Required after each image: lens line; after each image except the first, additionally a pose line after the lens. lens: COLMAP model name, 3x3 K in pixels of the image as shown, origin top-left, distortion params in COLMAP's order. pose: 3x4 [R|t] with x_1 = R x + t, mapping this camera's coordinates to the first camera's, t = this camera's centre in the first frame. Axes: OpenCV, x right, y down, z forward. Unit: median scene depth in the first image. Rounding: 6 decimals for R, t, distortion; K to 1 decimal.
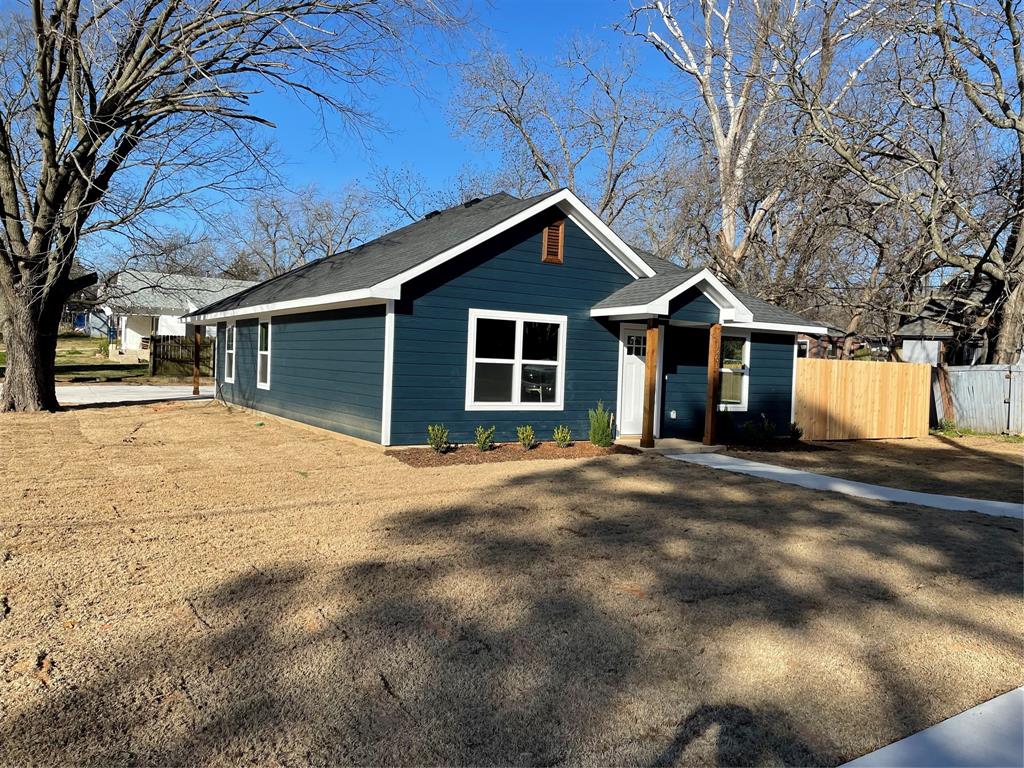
lens RADIAL K [[782.7, 0, 512.5], [0, 782.7, 387.9], [0, 0, 1]] dist [0.040419, -0.004670]
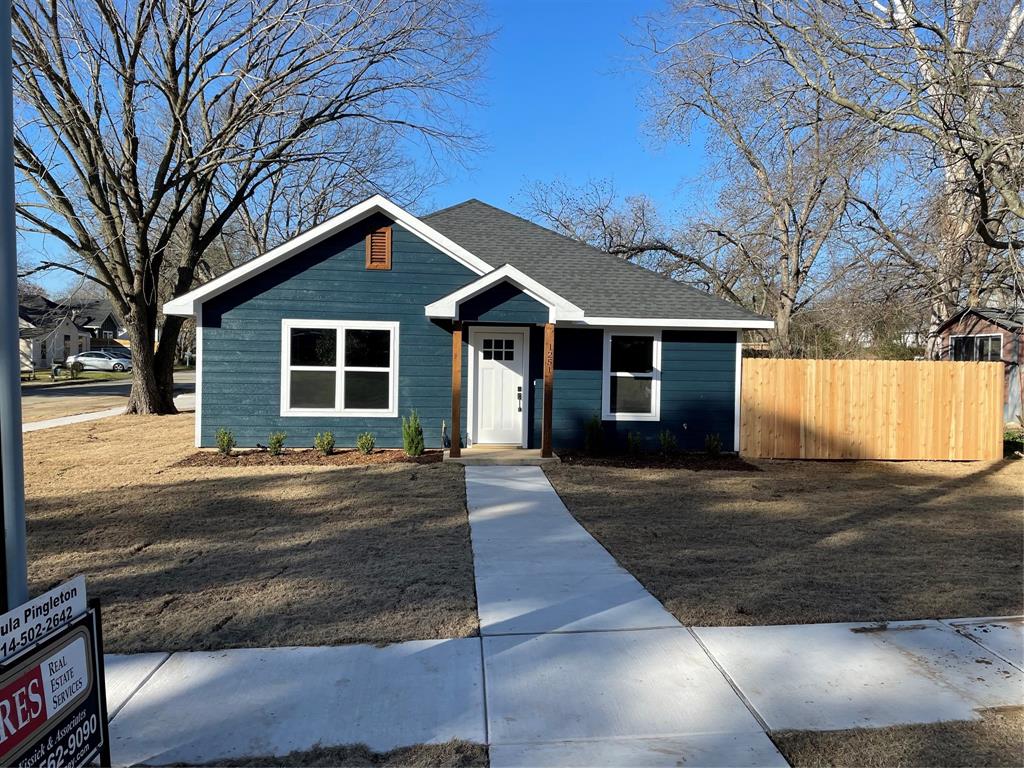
lens RADIAL K [[782.7, 0, 512.5], [0, 782.7, 381.0], [0, 0, 1]] dist [0.040419, -0.004670]
pose [[0.897806, -0.009859, -0.440281, 0.638859], [0.000832, 0.999786, -0.020692, 0.003651], [0.440391, 0.018211, 0.897621, 0.176346]]
